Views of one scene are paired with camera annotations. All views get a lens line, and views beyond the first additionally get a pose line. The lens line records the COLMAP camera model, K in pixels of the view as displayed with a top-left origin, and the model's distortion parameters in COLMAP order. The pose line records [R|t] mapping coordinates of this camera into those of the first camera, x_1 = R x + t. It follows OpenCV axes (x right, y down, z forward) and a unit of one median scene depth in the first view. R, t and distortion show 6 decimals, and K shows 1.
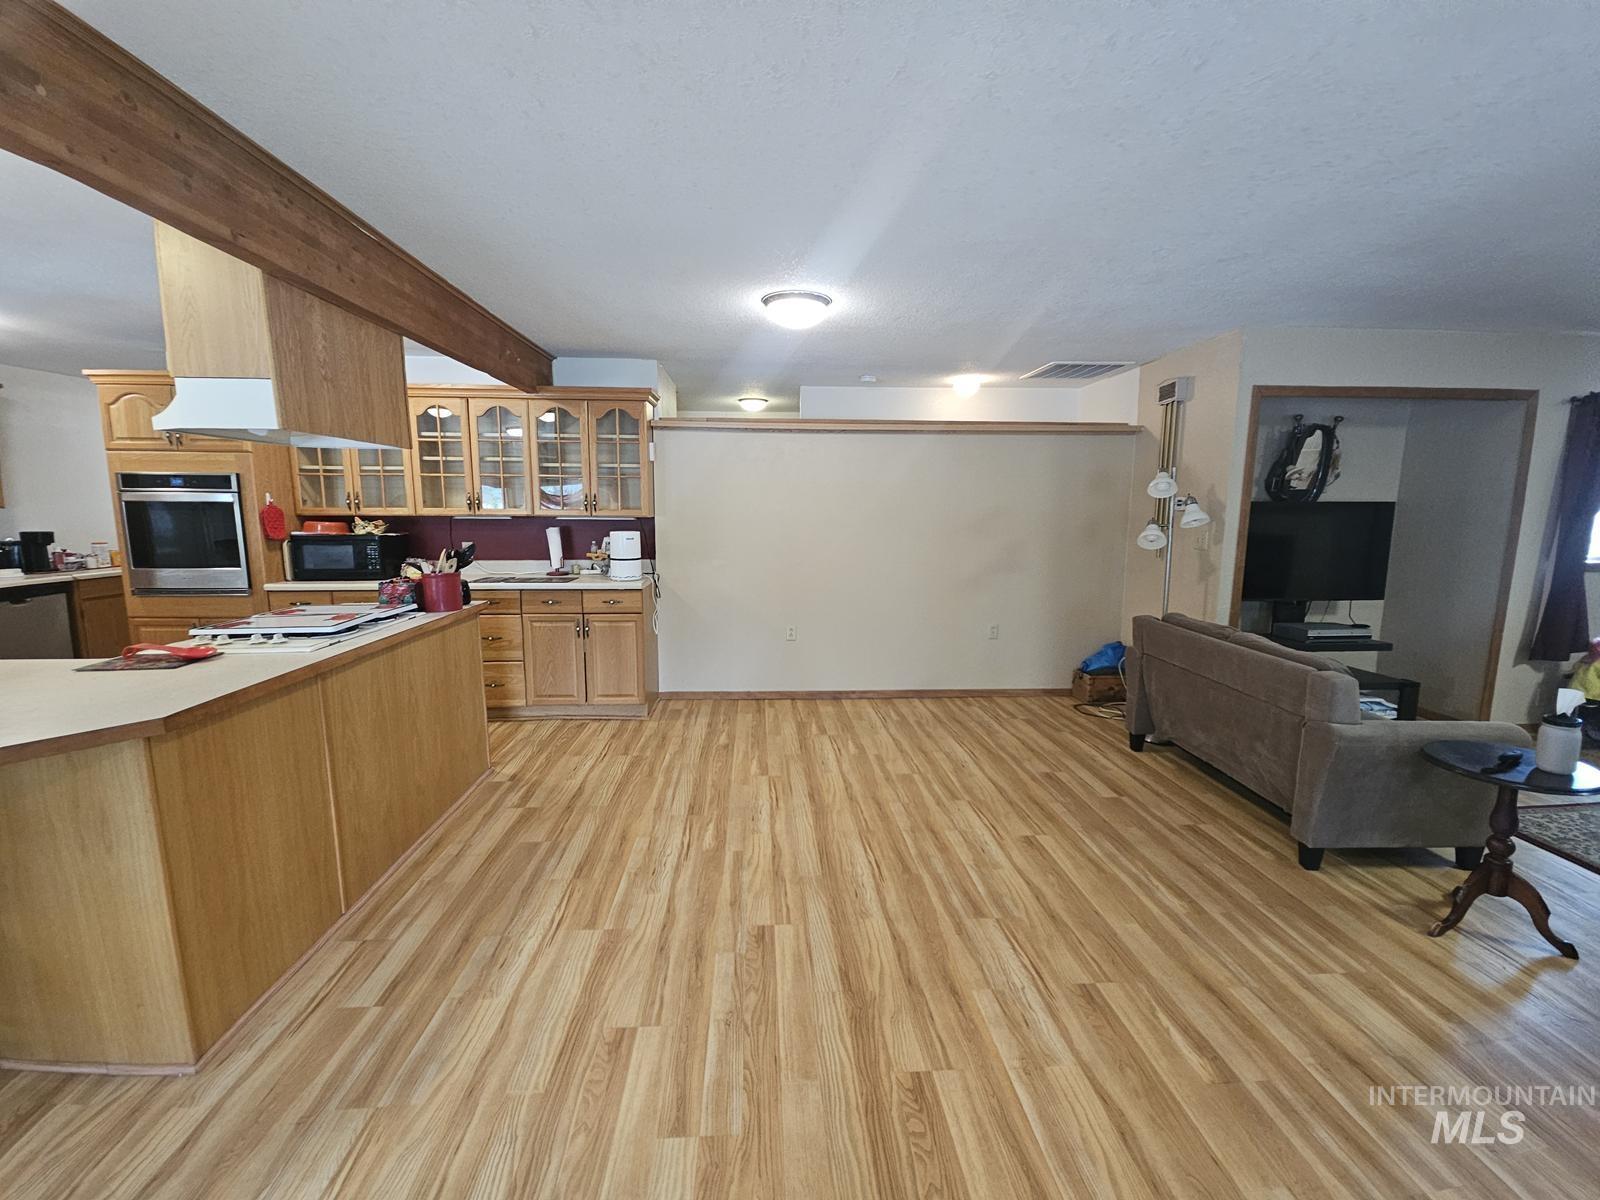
lens RADIAL K [[648.1, 0, 798.4], [0, 648.1, 595.1], [0, 0, 1]] dist [0.021729, -0.013206]
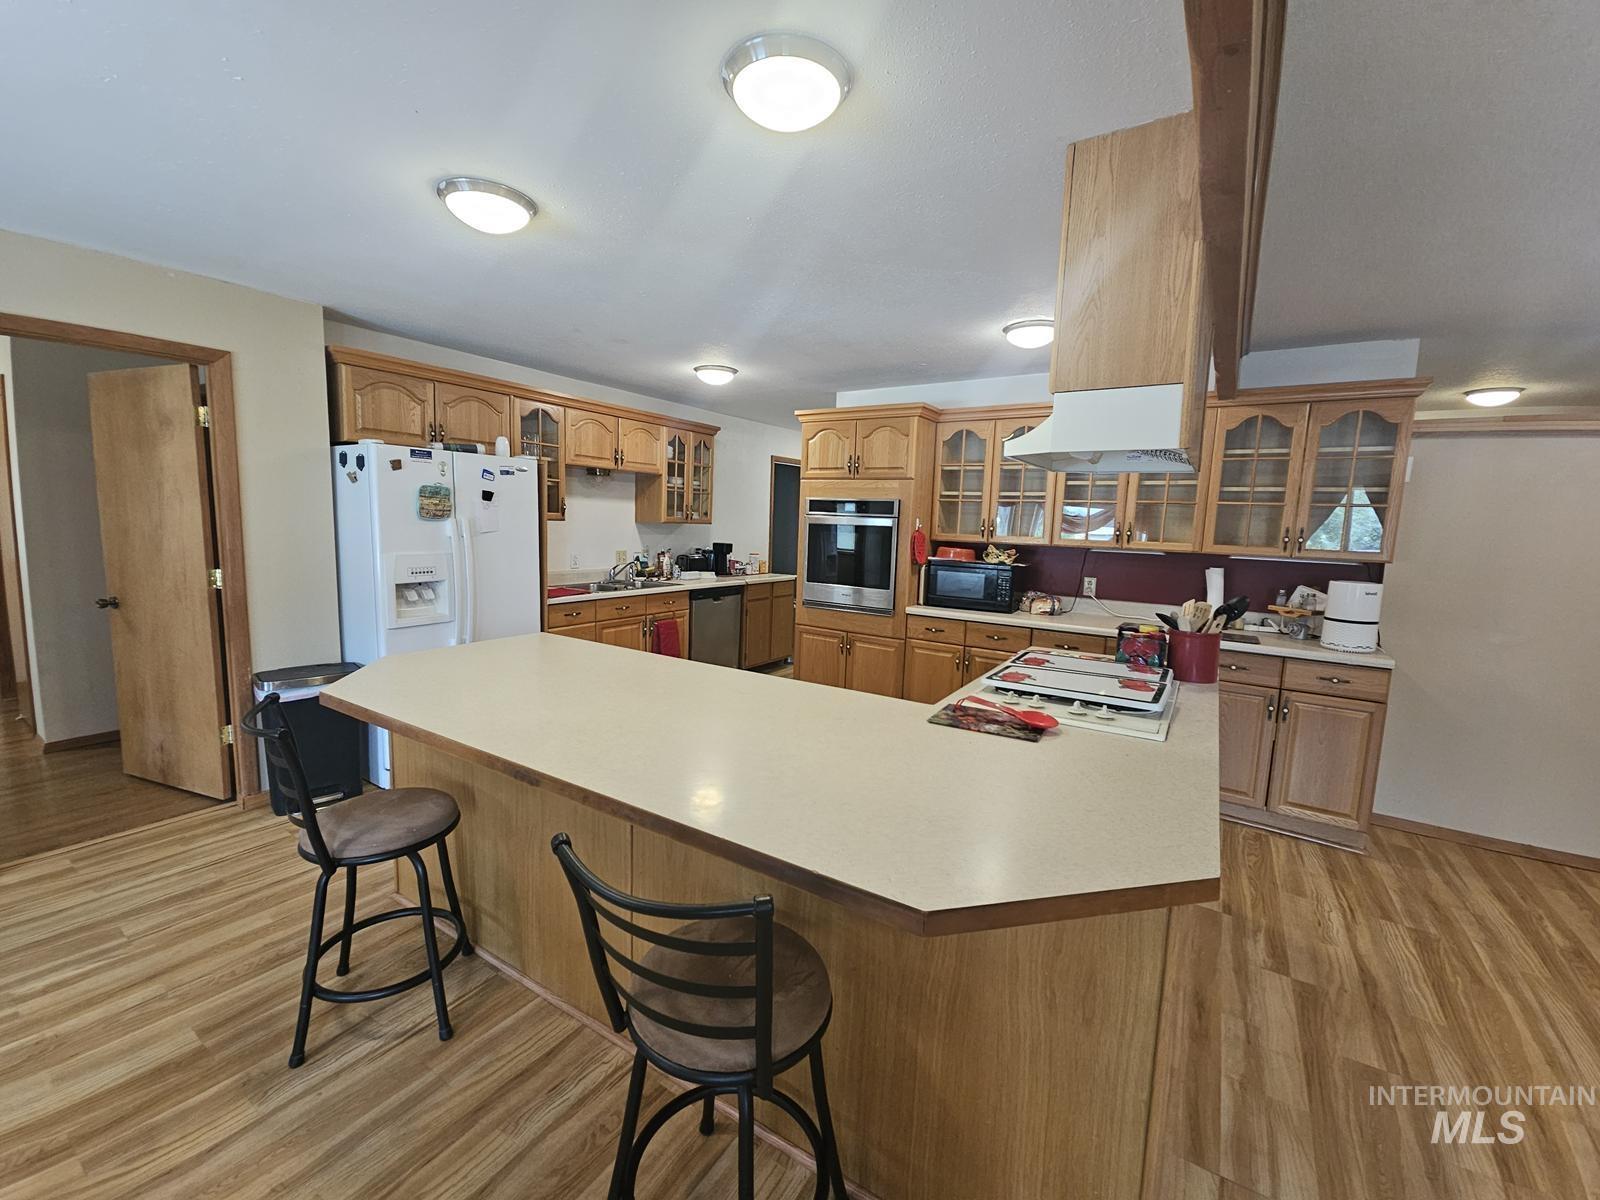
lens RADIAL K [[648.1, 0, 798.4], [0, 648.1, 595.1], [0, 0, 1]] dist [0.021729, -0.013206]
pose [[0.808536, 0.091641, -0.581267, -0.345800], [-0.109697, 0.993957, 0.004117, -0.020162], [0.578131, 0.060434, 0.813703, 0.069980]]
